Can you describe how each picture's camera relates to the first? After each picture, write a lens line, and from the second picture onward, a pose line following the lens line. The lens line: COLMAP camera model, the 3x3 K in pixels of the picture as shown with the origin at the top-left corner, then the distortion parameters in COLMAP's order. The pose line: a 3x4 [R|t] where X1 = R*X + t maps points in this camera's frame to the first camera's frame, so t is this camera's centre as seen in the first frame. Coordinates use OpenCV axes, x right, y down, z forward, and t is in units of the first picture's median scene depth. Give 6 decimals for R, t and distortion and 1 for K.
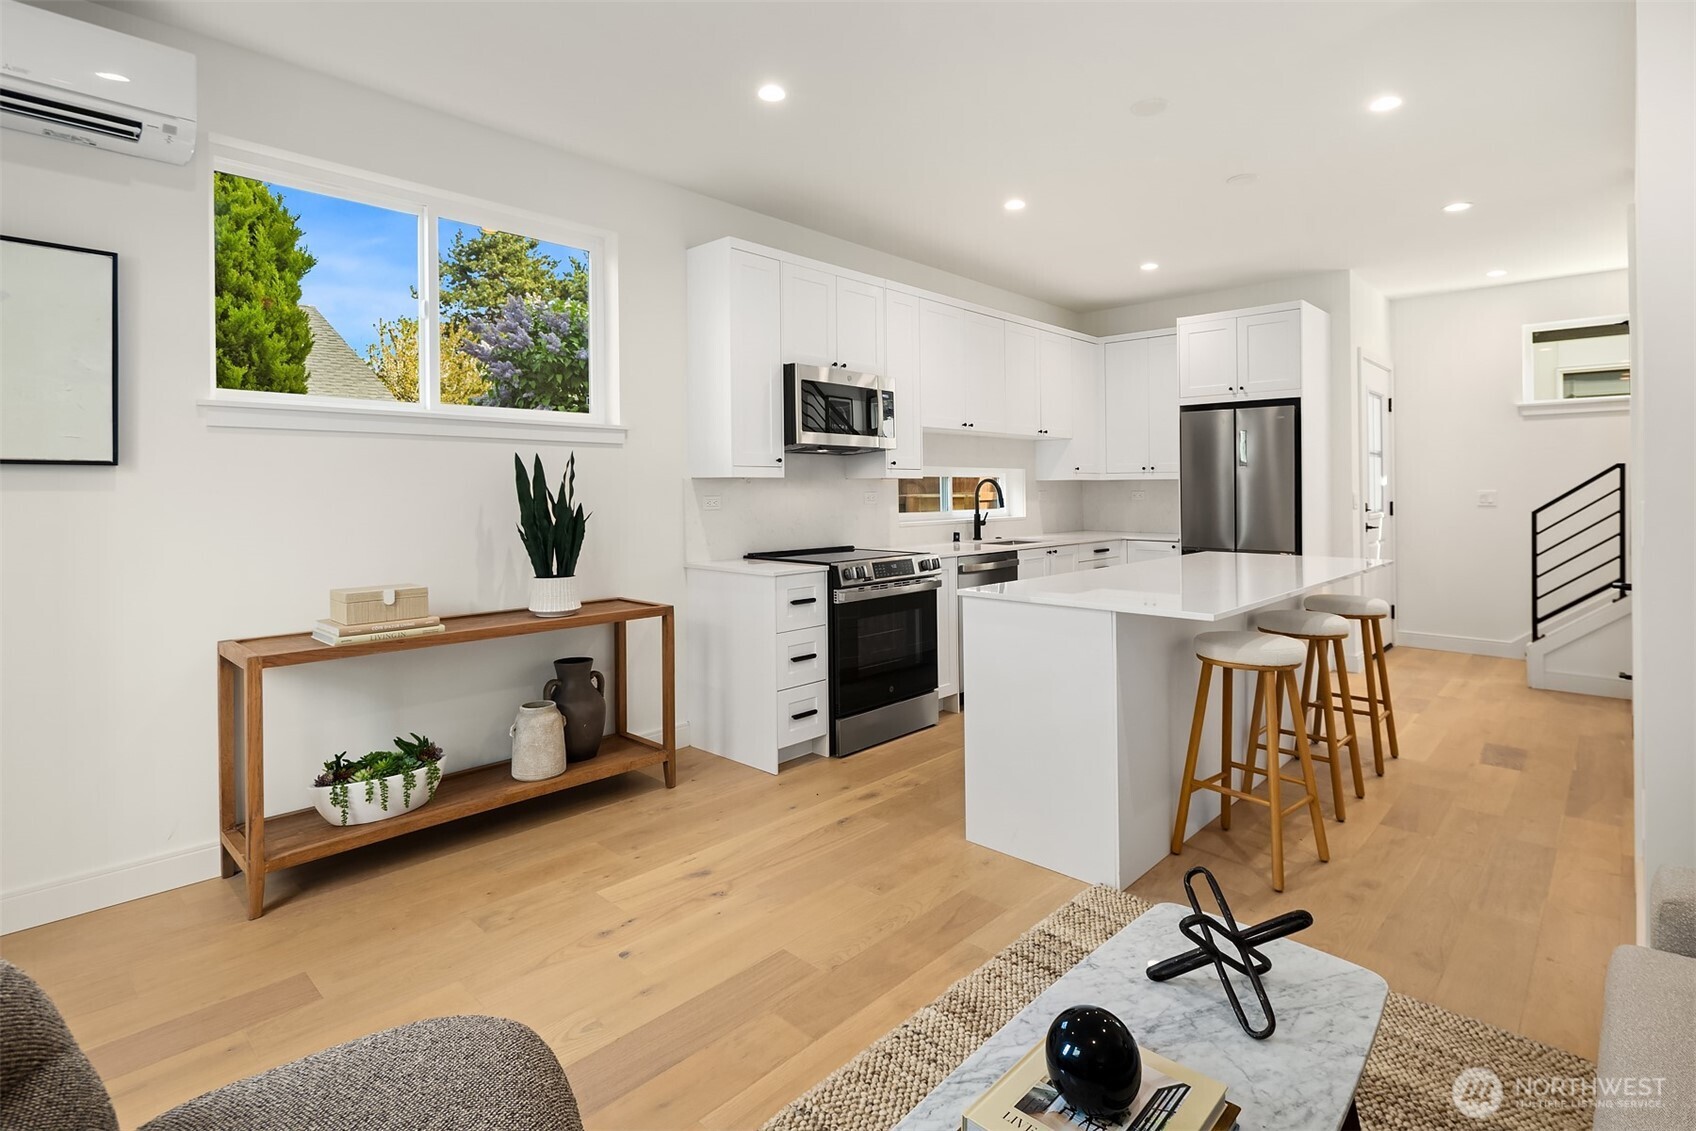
lens RADIAL K [[832.6, 0, 835.8], [0, 832.6, 471.9], [0, 0, 1]] dist [0.013060, -0.006277]
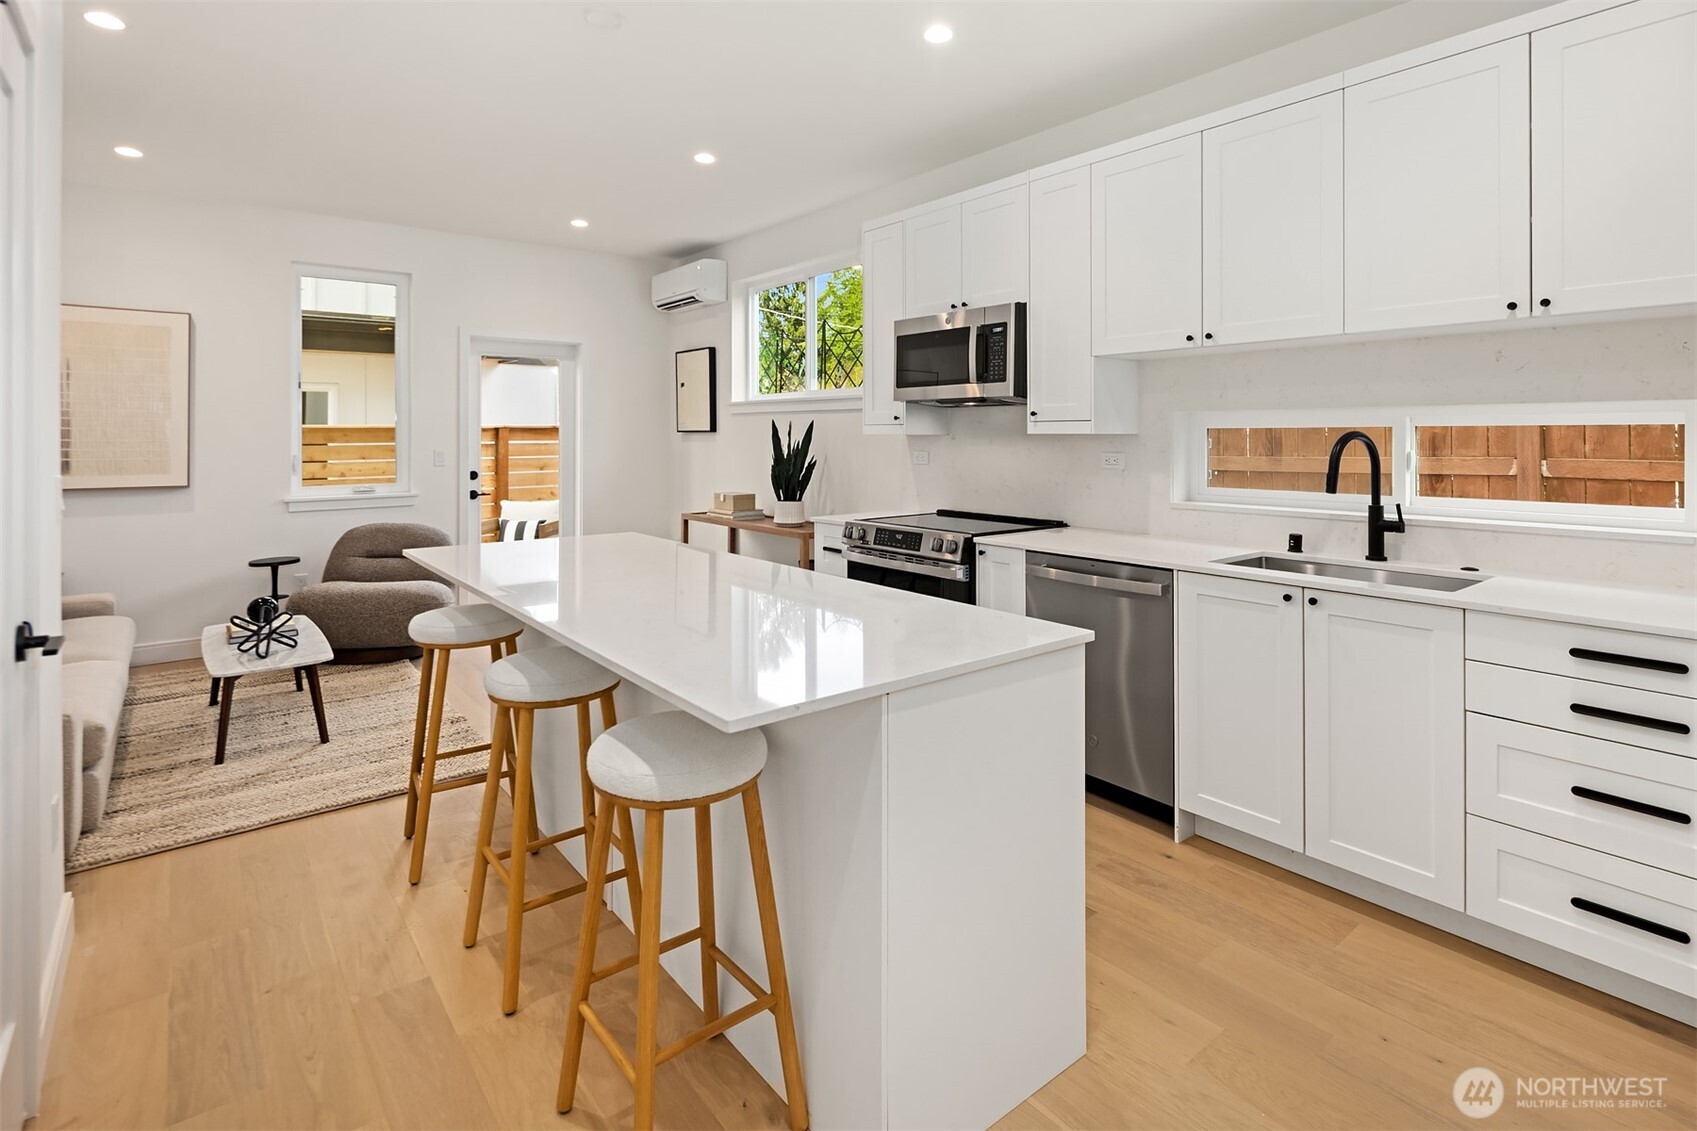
lens RADIAL K [[833.1, 0, 852.7], [0, 833.1, 429.4], [0, 0, 1]] dist [0.013060, -0.006277]
pose [[-0.131031, -0.001866, -0.991376, 0.924843], [0.023963, 0.999700, -0.005049, 0.003724], [0.991089, -0.024418, -0.130947, 1.048297]]
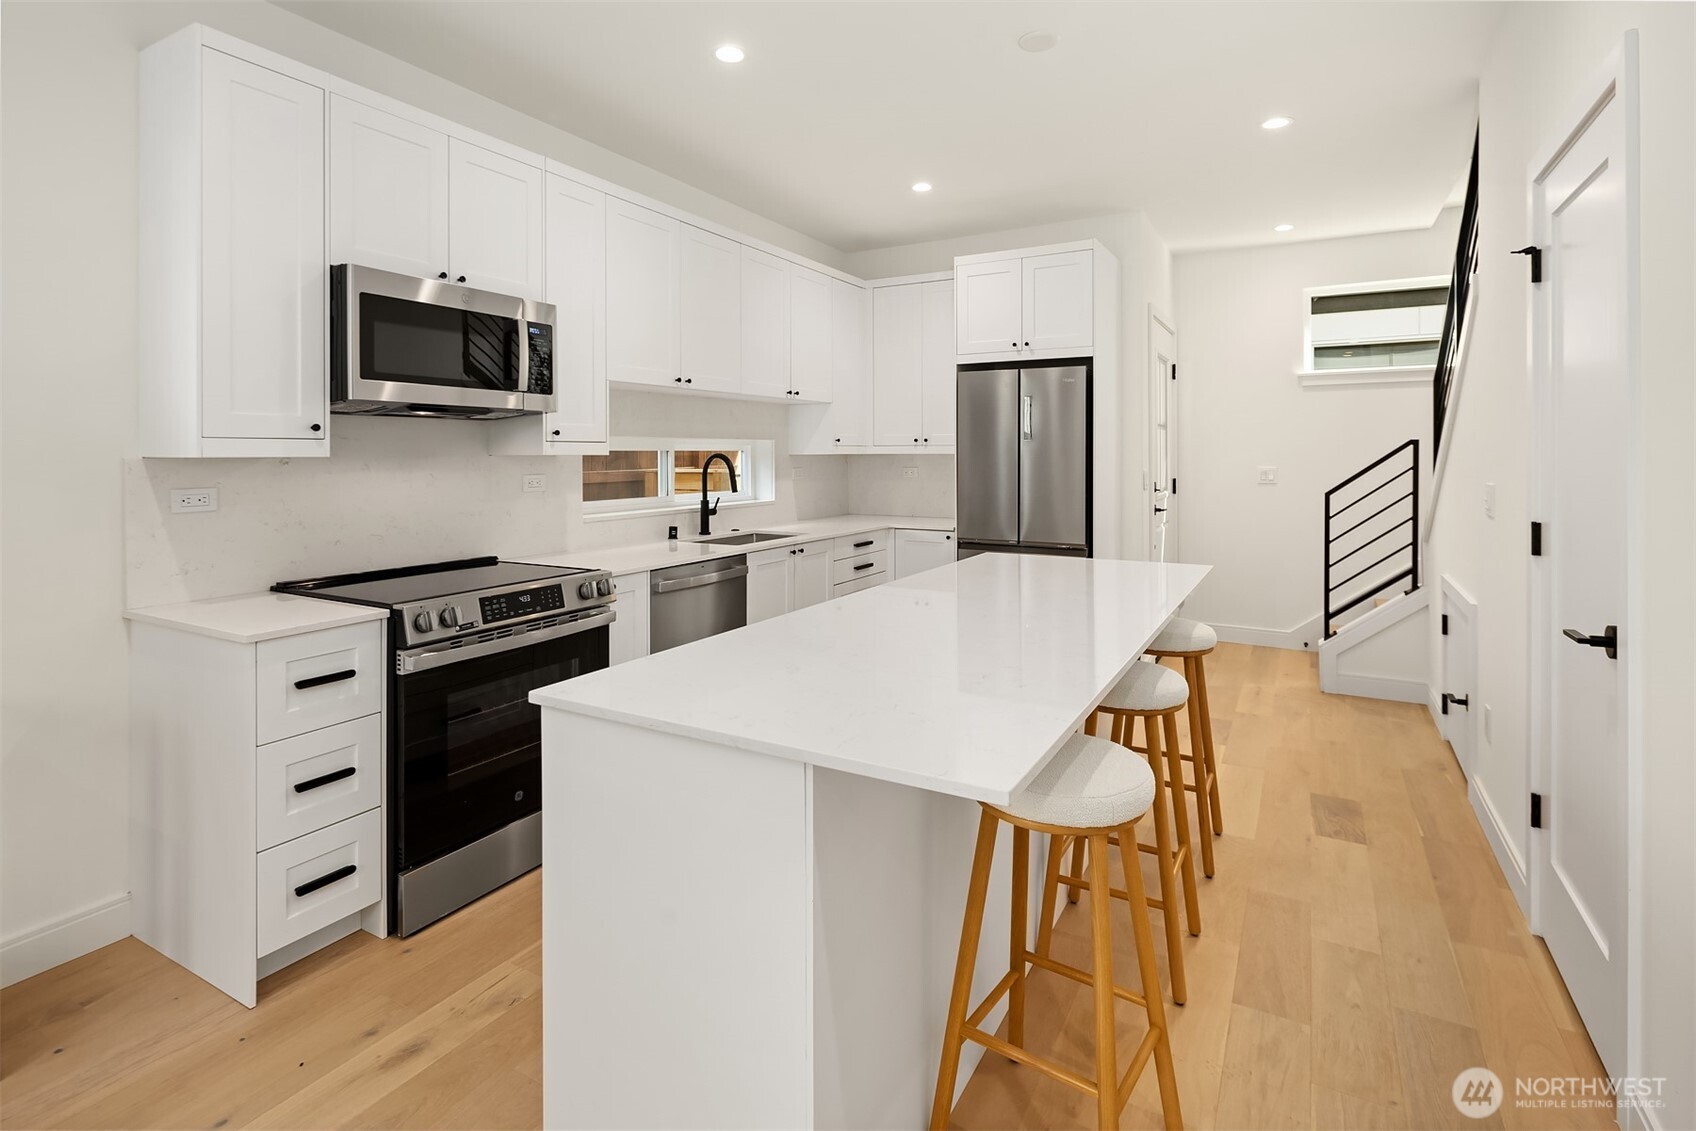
lens RADIAL K [[832.6, 0, 838.2], [0, 832.6, 439.7], [0, 0, 1]] dist [0.013060, -0.006277]
pose [[0.970252, 0.006624, 0.242007, 0.142428], [-0.007513, 0.999968, 0.002751, -0.009527], [-0.241981, -0.004487, 0.970271, 0.328948]]
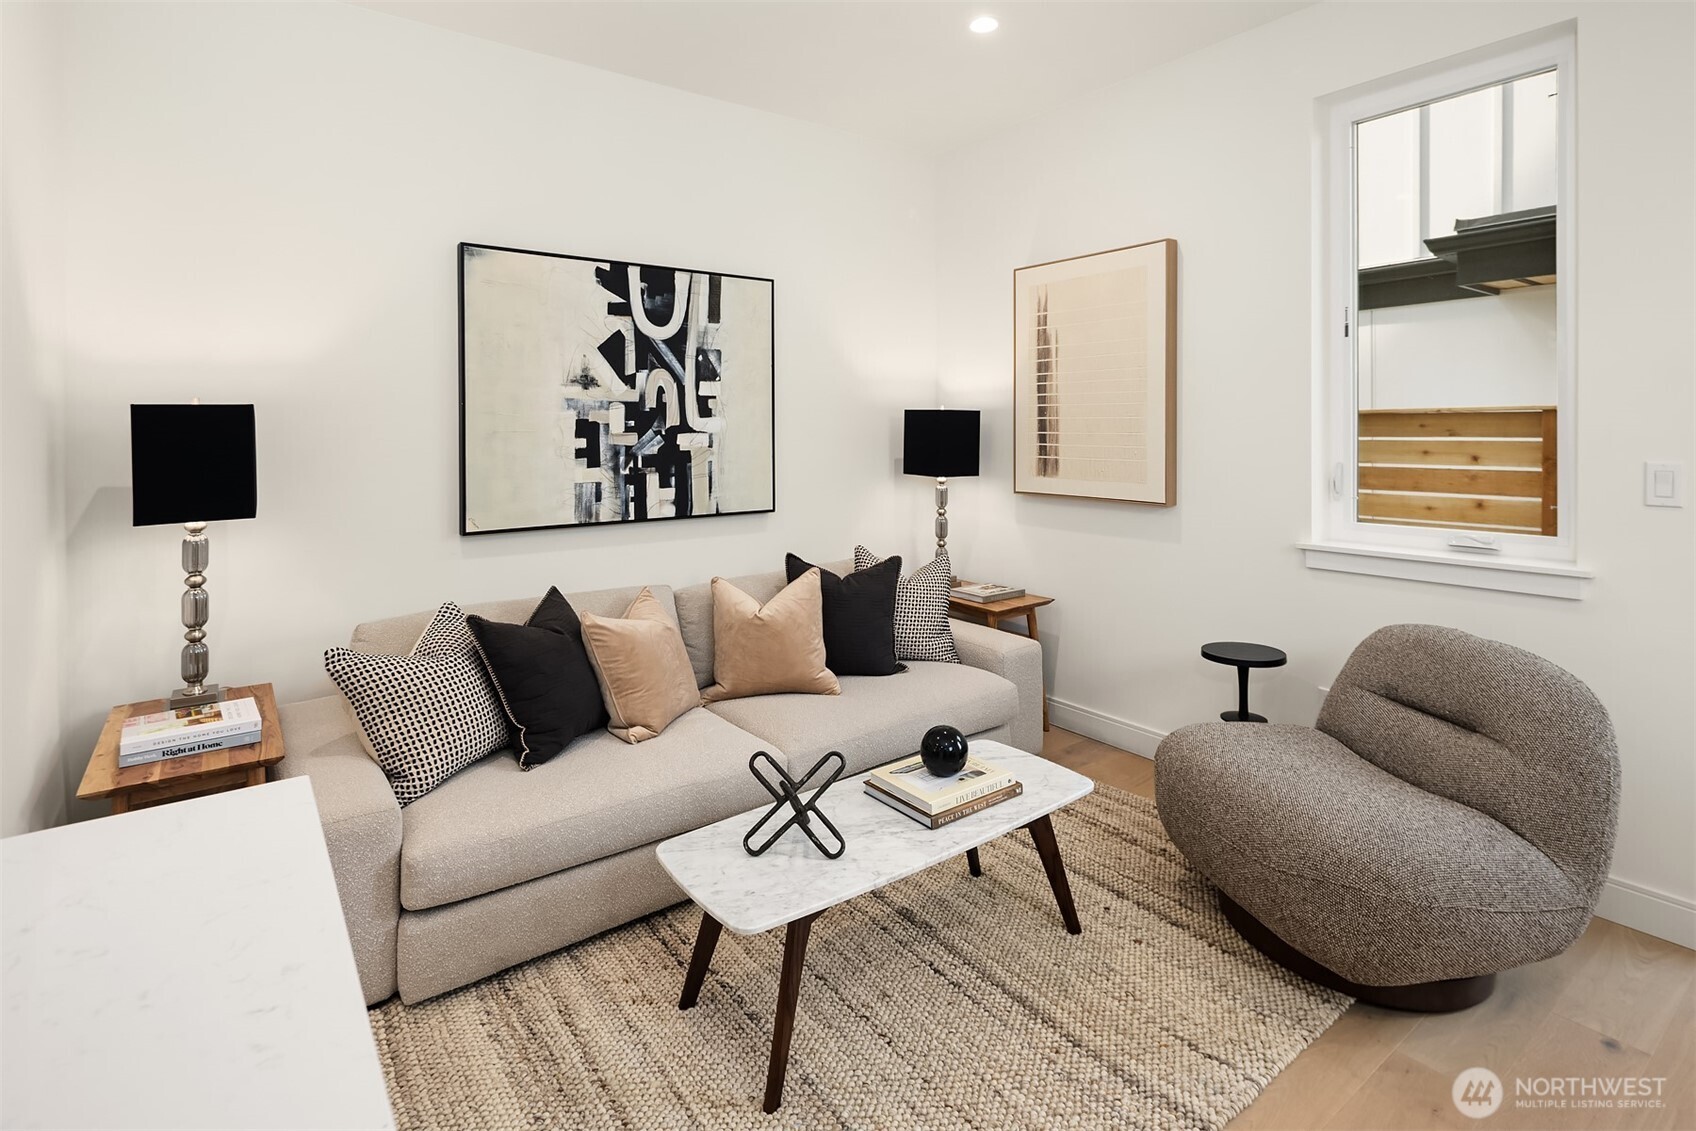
lens RADIAL K [[832.6, 0, 838.4], [0, 832.6, 432.8], [0, 0, 1]] dist [0.013060, -0.006277]
pose [[-0.984733, 0.011283, 0.173703, 0.053350], [0.008319, 0.999807, -0.017782, 0.000386], [-0.173870, -0.016065, -0.984638, 0.782385]]
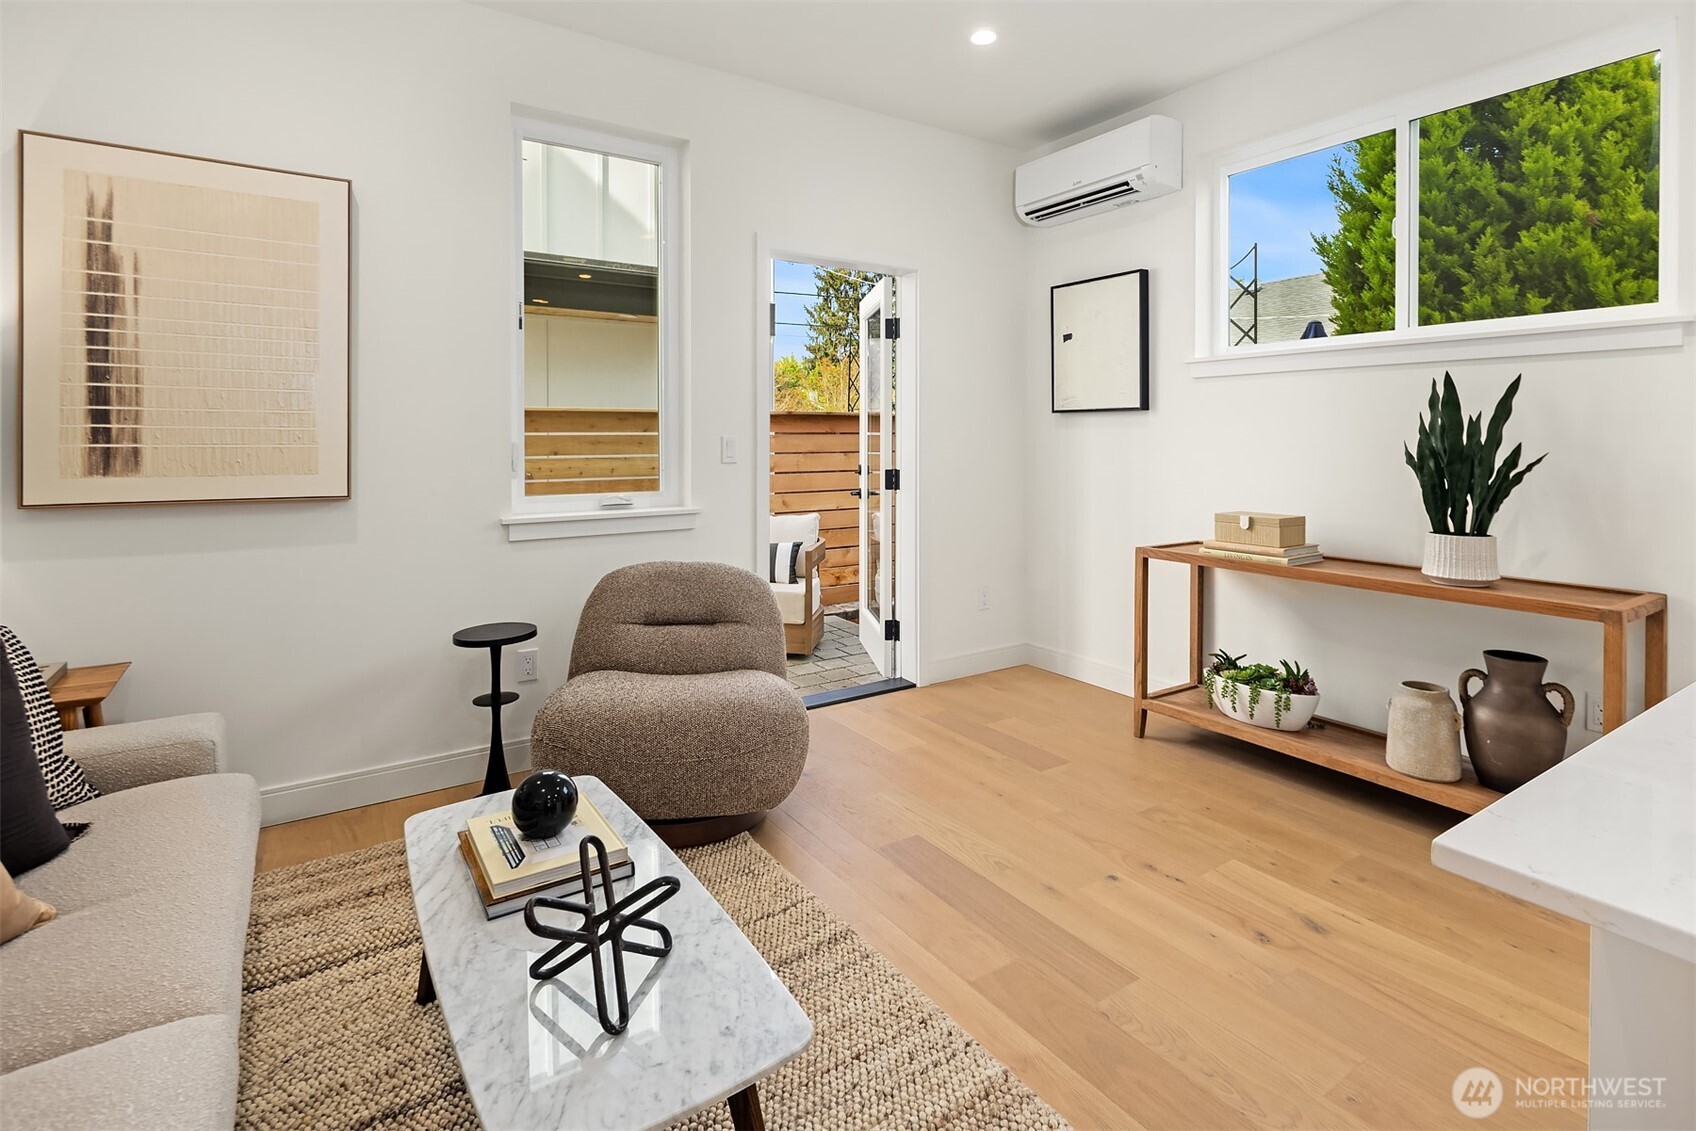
lens RADIAL K [[832.6, 0, 861.5], [0, 832.6, 440.1], [0, 0, 1]] dist [0.013060, -0.006277]
pose [[-0.213745, 0.007781, -0.976859, 0.431438], [0.022763, 0.999736, 0.002983, 0.018090], [0.976624, -0.021598, -0.213866, 0.499065]]
